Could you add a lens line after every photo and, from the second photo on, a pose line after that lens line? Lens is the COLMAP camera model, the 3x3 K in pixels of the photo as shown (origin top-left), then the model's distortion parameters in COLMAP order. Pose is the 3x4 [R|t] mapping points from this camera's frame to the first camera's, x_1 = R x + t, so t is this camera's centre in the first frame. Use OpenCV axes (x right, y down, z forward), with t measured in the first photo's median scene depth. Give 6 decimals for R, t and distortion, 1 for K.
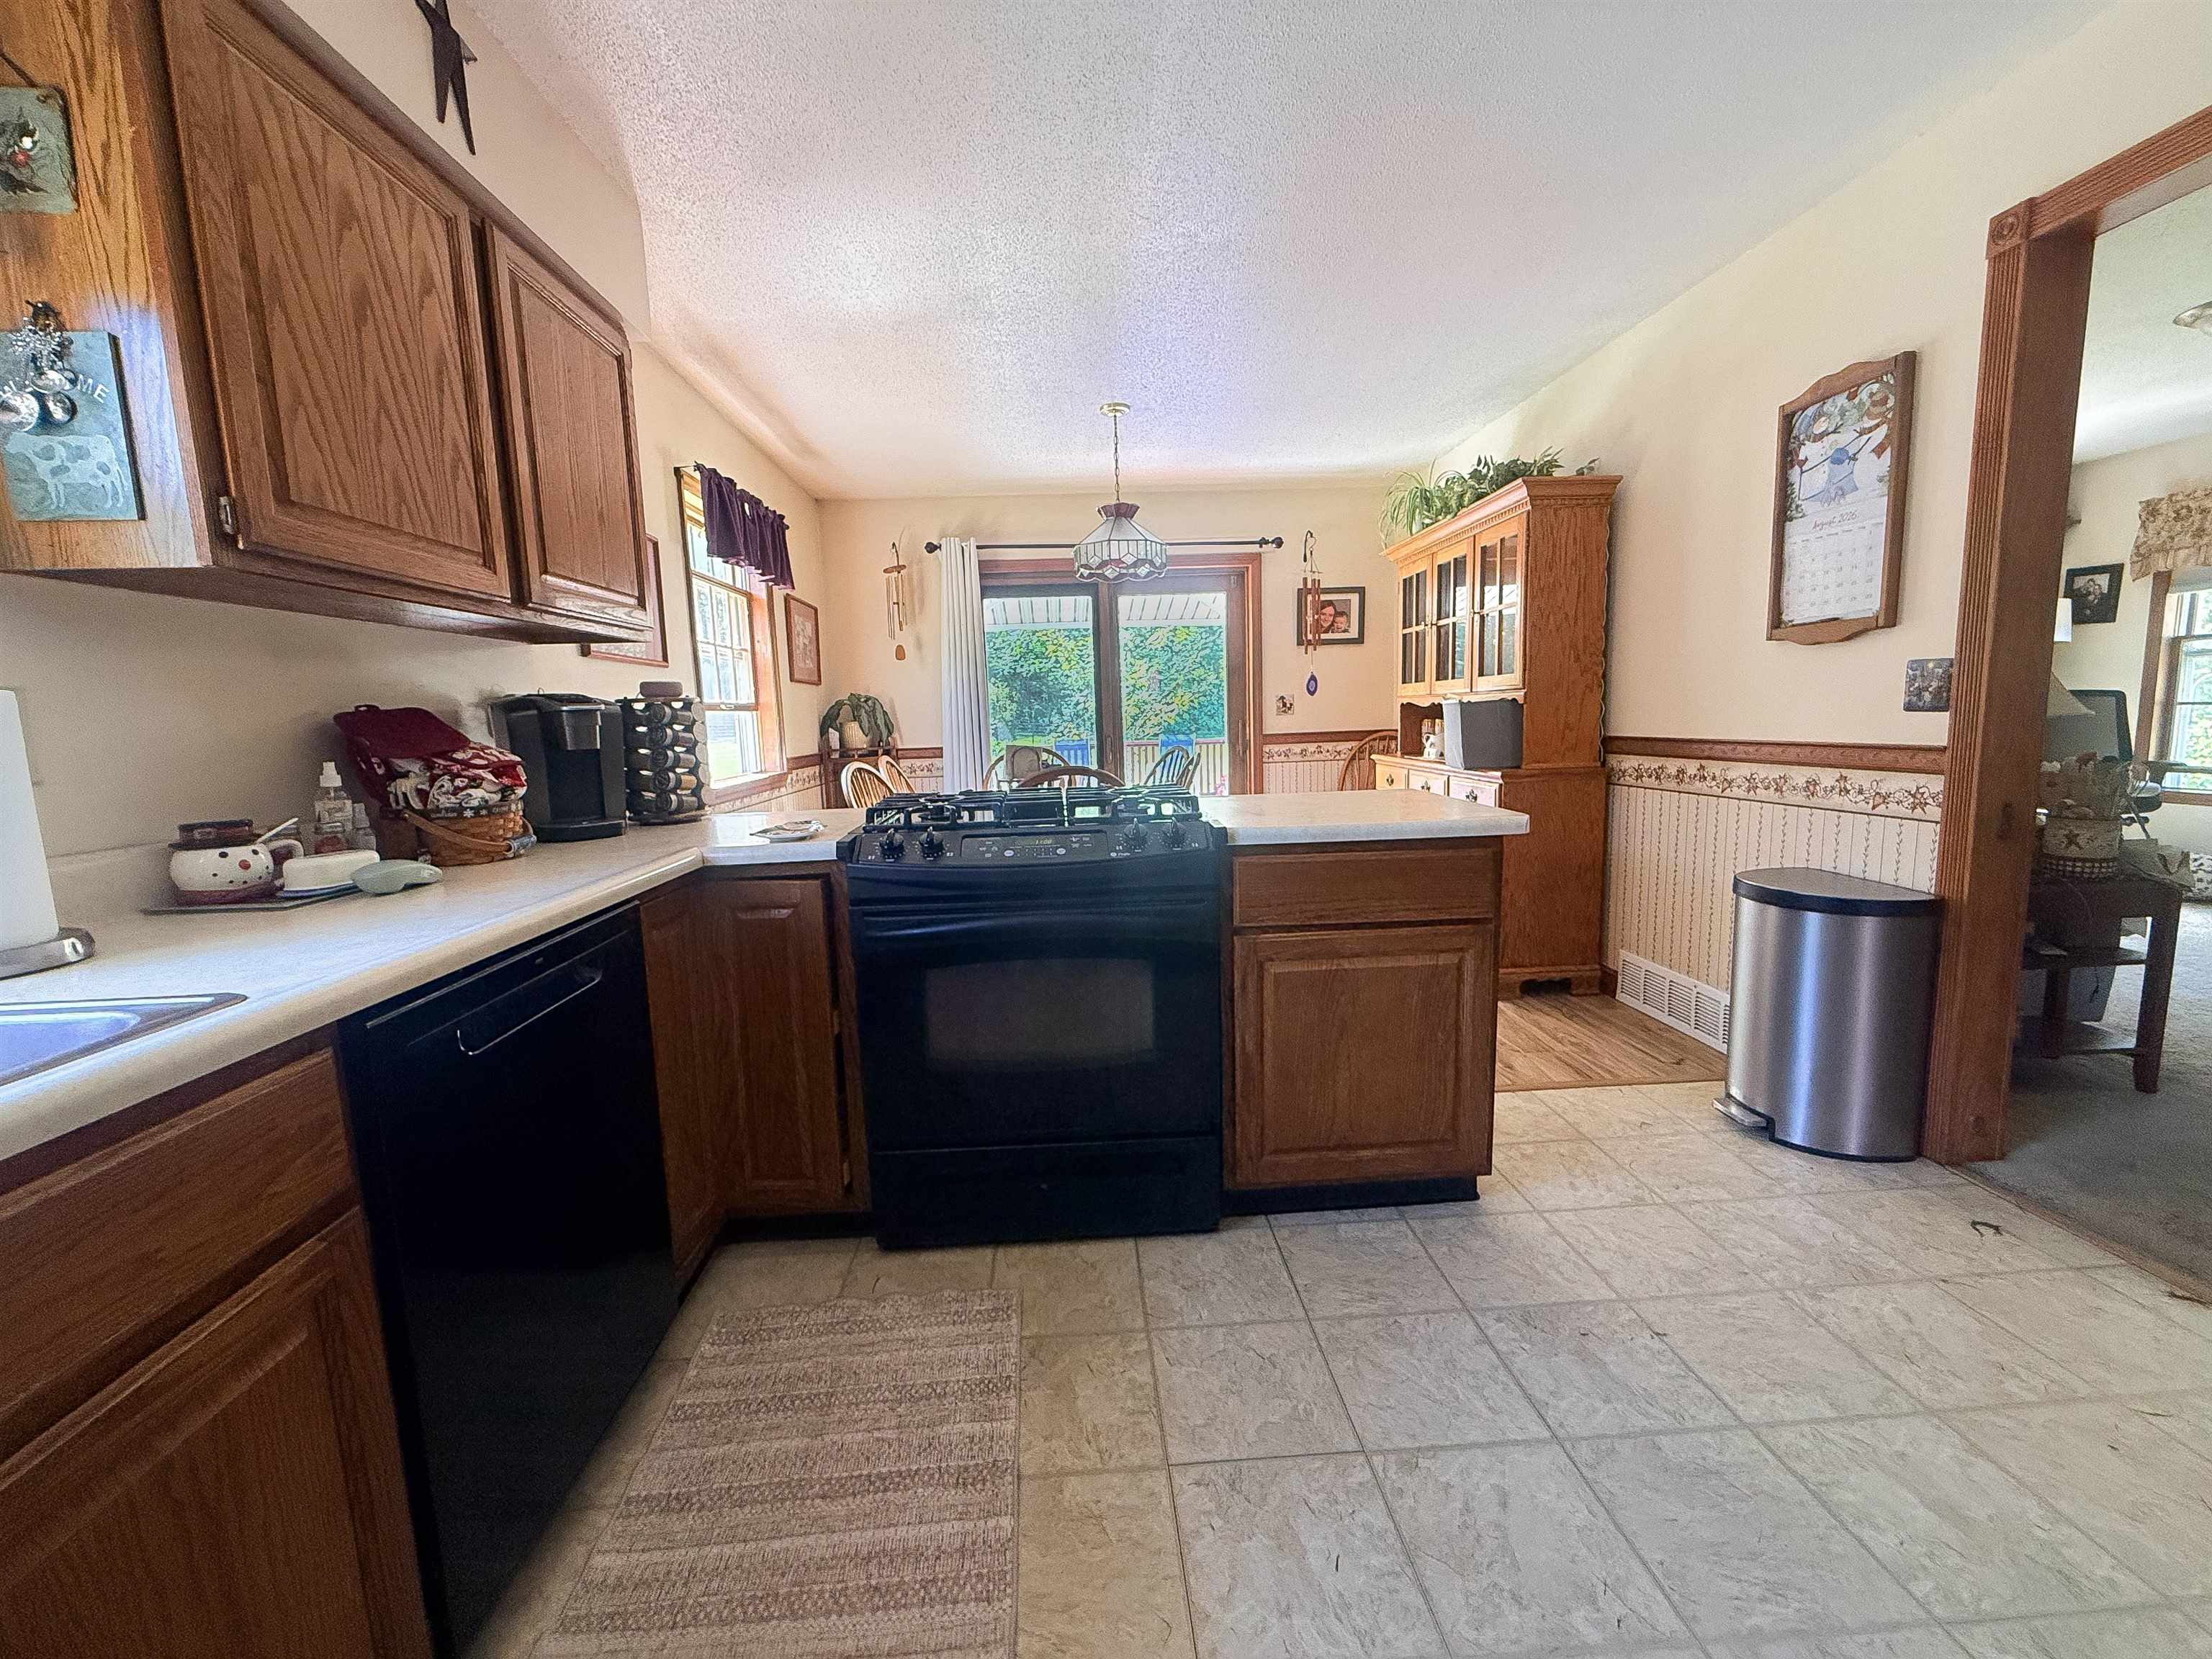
lens RADIAL K [[880.8, 0, 1102.2], [0, 880.8, 829.6], [0, 0, 1]] dist [-0.000389, -0.000656]
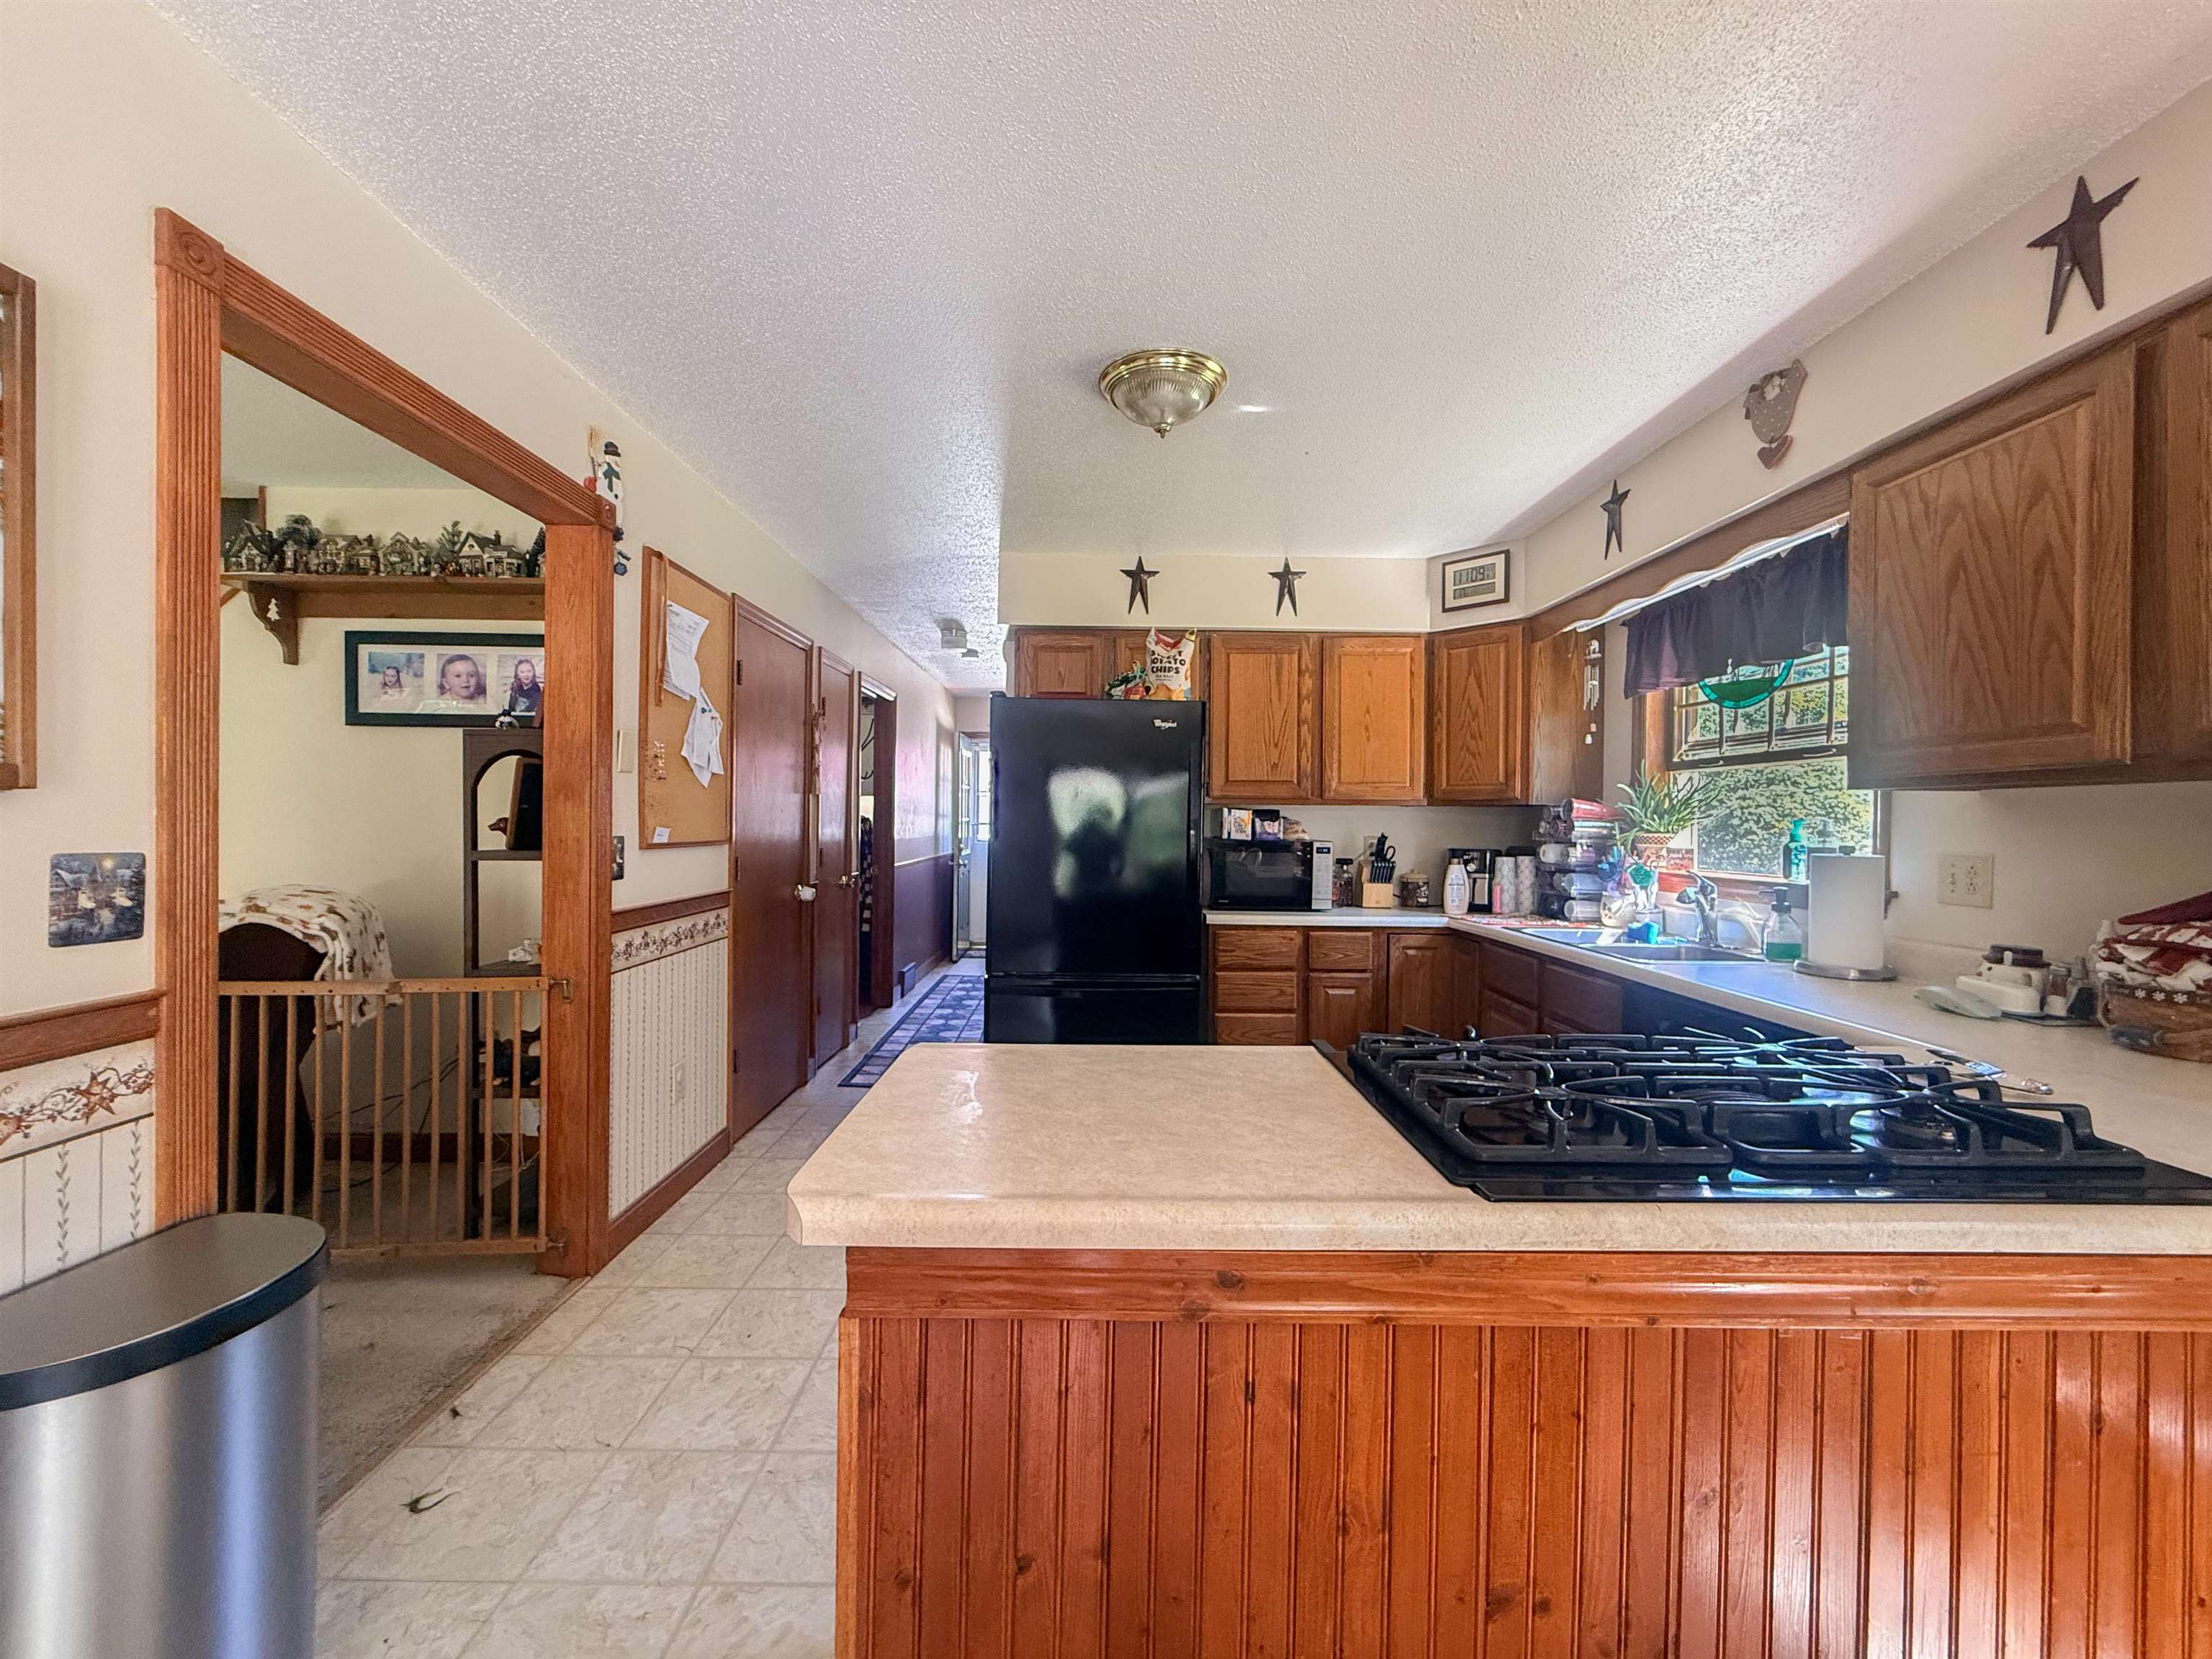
lens RADIAL K [[880.8, 0, 1102.2], [0, 880.8, 829.6], [0, 0, 1]] dist [-0.000389, -0.000656]
pose [[-0.998657, 0.020224, 0.047692, 0.117627], [0.026502, 0.990504, 0.134903, -0.126533], [-0.044510, 0.135985, -0.989710, 0.723260]]
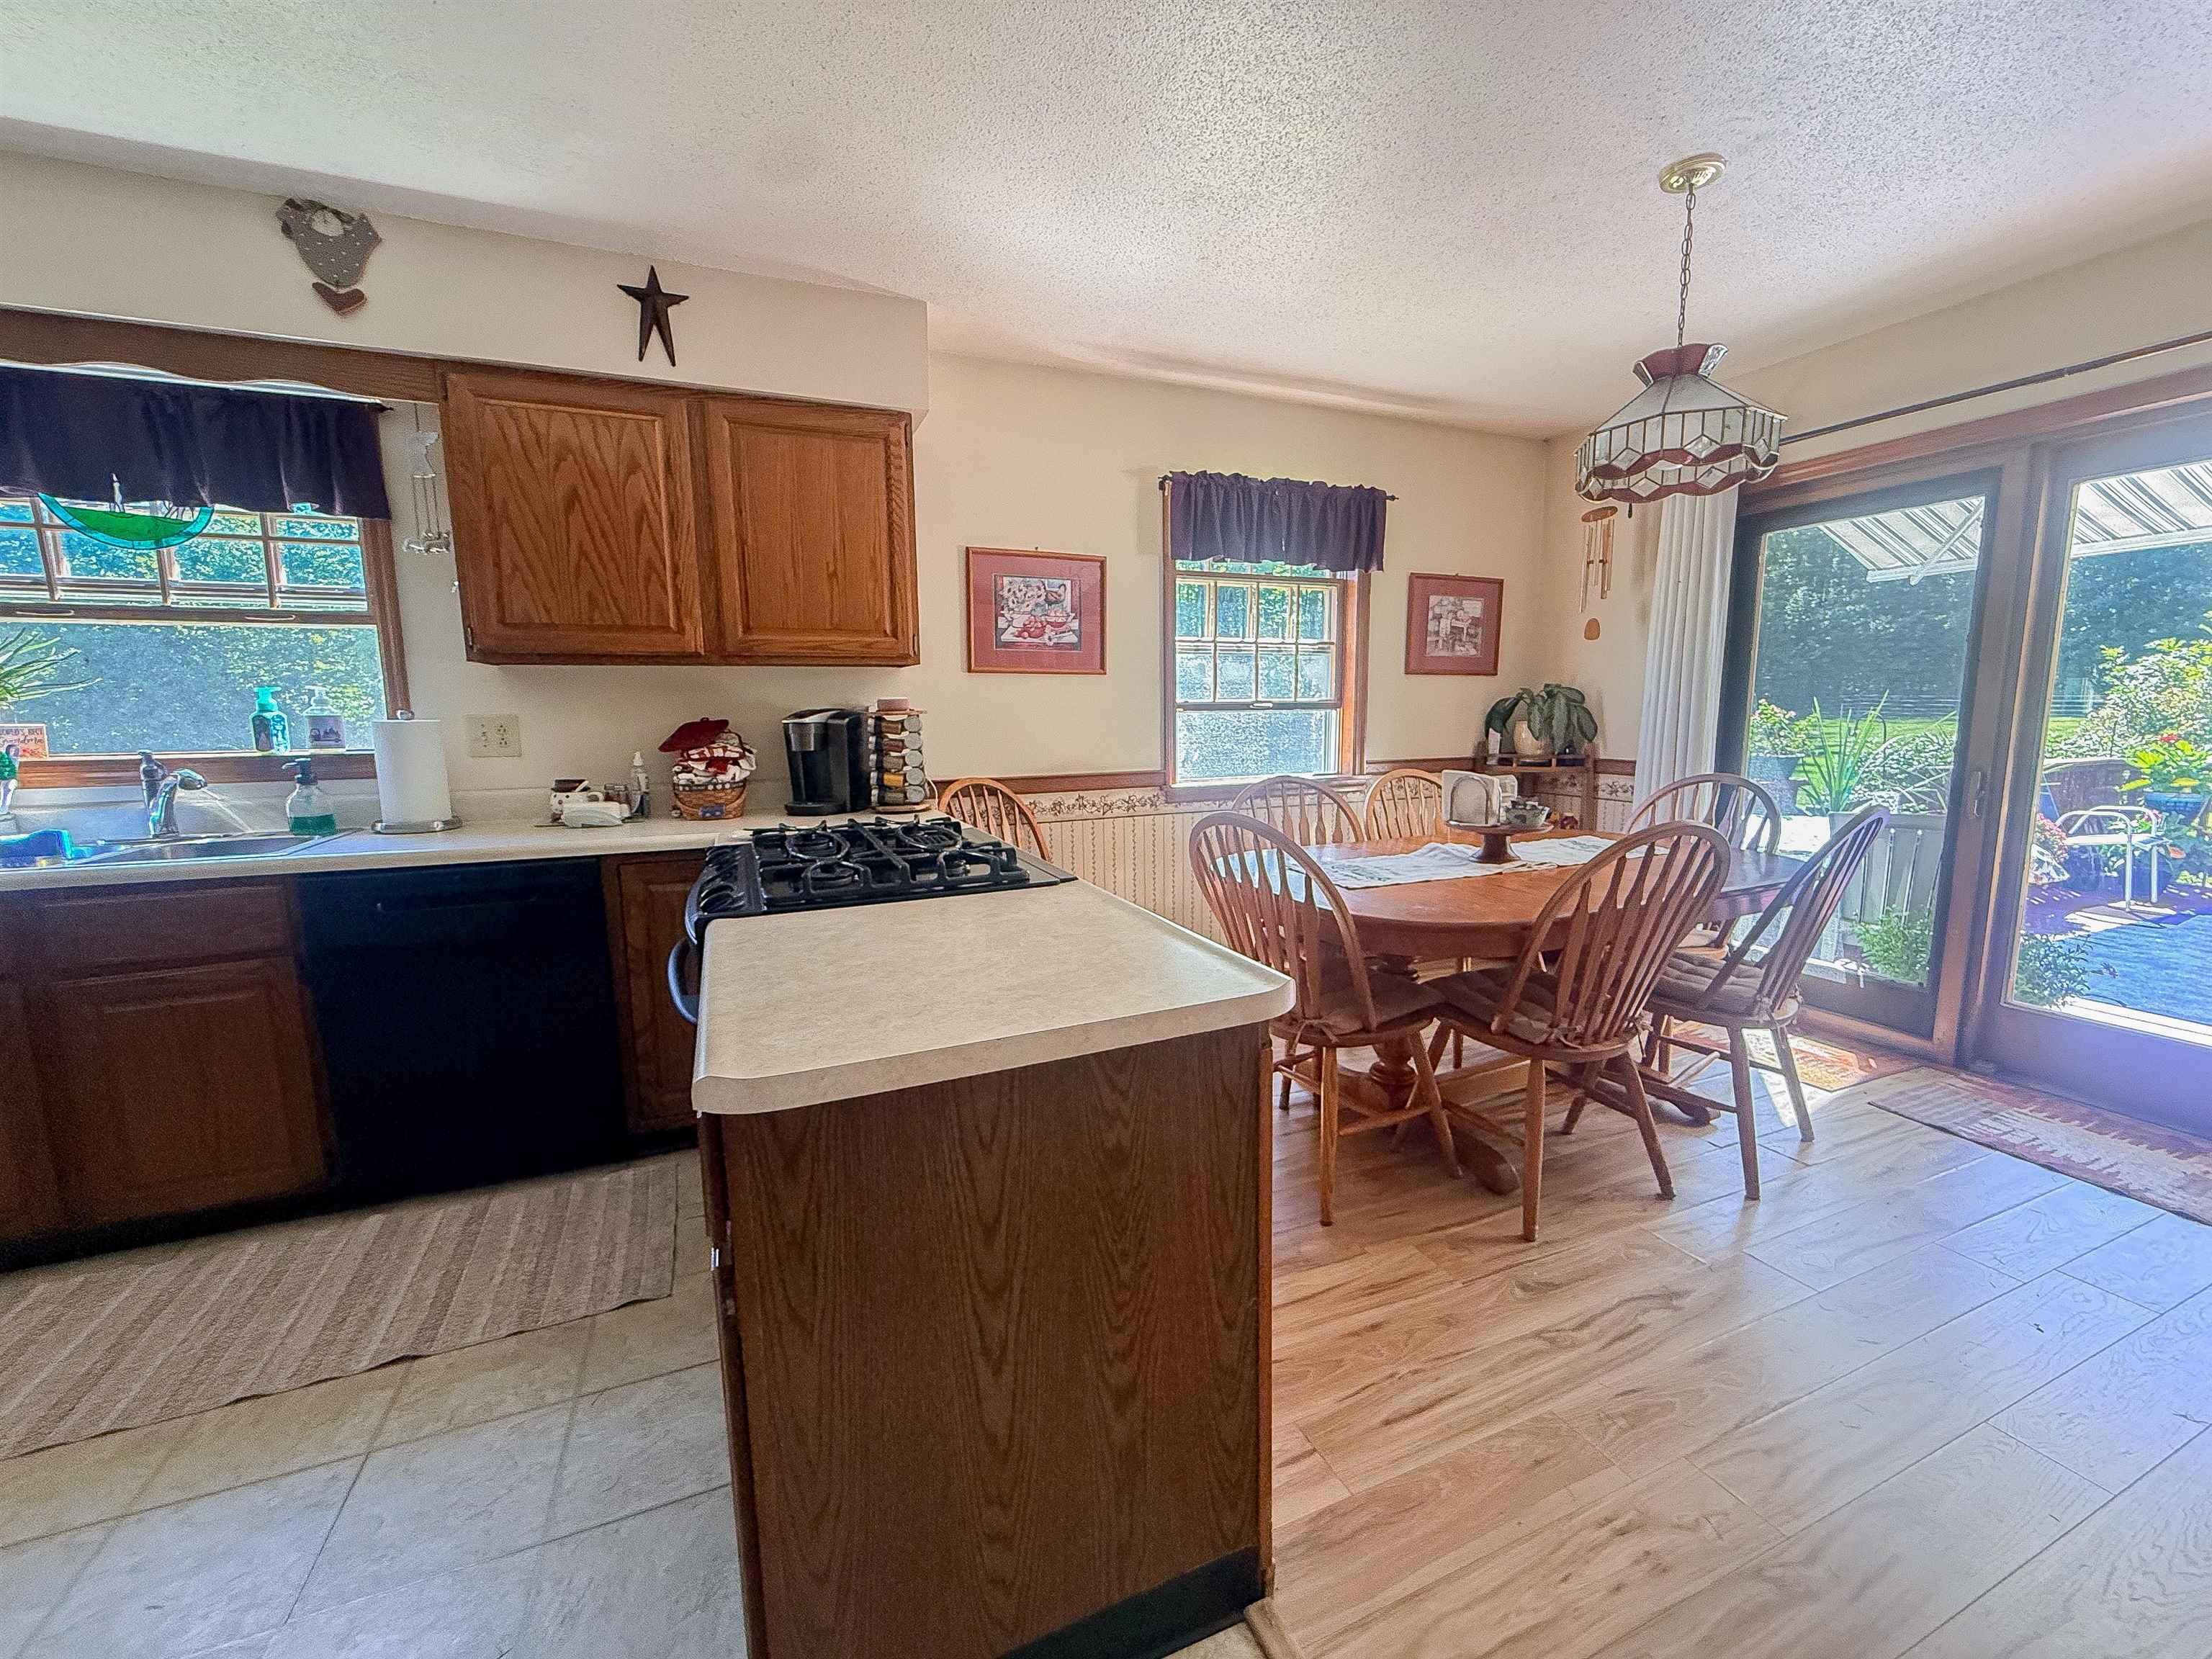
lens RADIAL K [[880.8, 0, 1102.2], [0, 880.8, 829.6], [0, 0, 1]] dist [-0.000389, -0.000656]
pose [[0.340031, 0.157312, -0.927163, 0.383957], [-0.123393, 0.984849, 0.121846, -0.086235], [0.932284, 0.072974, 0.354290, 0.422828]]
